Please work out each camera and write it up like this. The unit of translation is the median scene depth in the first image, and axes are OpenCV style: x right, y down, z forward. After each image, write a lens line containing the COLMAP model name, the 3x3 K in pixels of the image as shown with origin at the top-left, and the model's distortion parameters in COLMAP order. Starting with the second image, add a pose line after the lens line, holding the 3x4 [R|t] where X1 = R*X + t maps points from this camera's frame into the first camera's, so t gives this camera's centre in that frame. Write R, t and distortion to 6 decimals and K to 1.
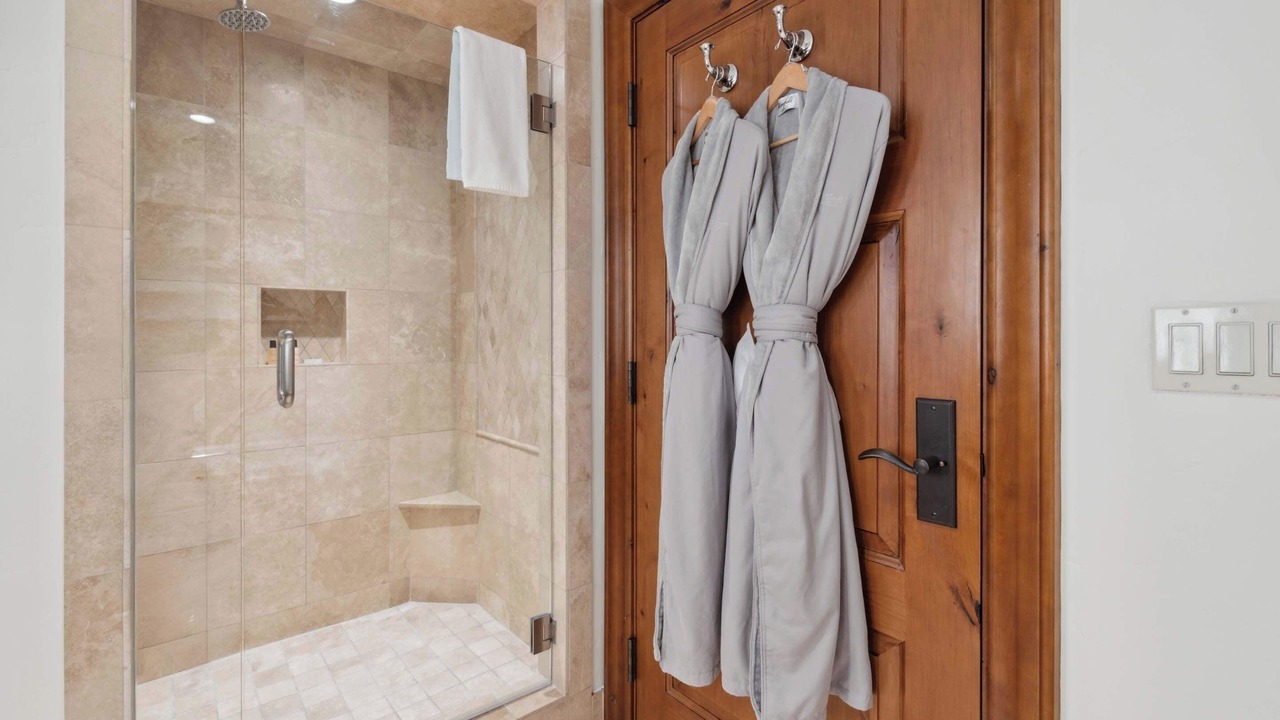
lens RADIAL K [[578.4, 0, 641.4], [0, 578.4, 347.9], [0, 0, 1]] dist [0.002264, -0.000305]
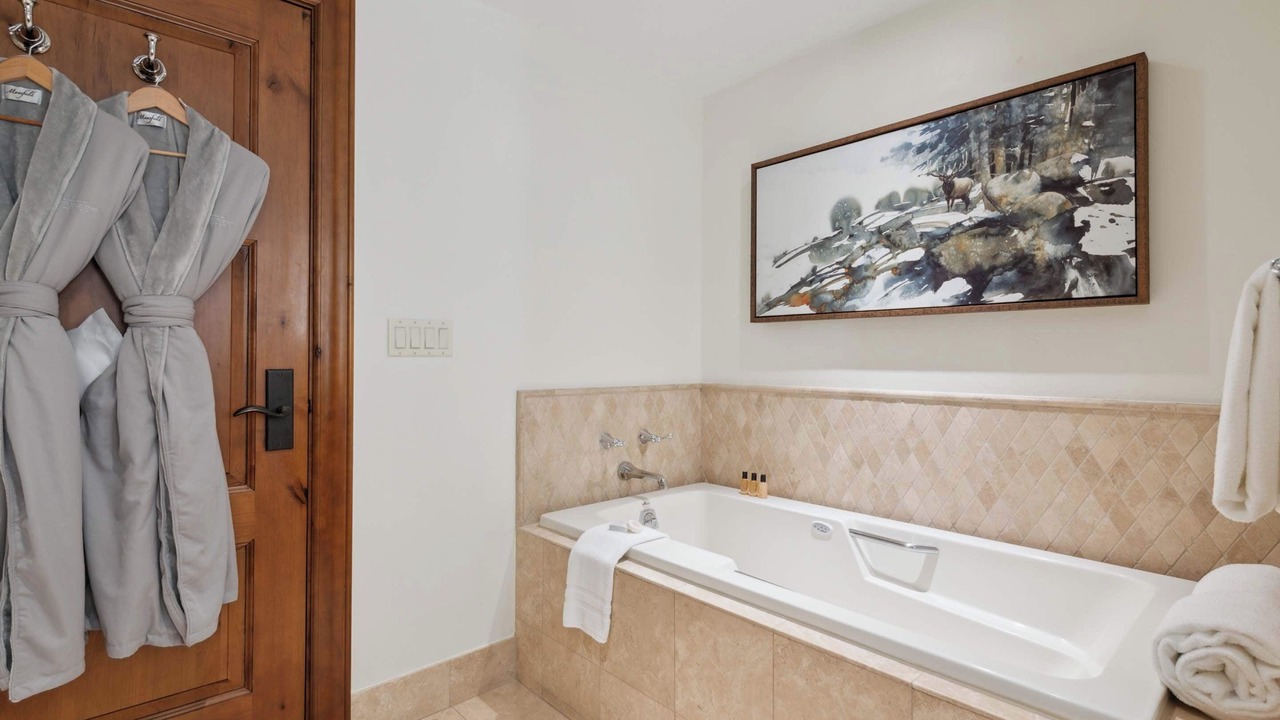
lens RADIAL K [[578.4, 0, 641.4], [0, 578.4, 347.9], [0, 0, 1]] dist [0.002264, -0.000305]
pose [[-0.037835, 0.010226, 0.999232, -1.083638], [0.000799, 0.999948, -0.010203, 0.048950], [-0.999284, 0.000413, -0.037841, 0.094683]]
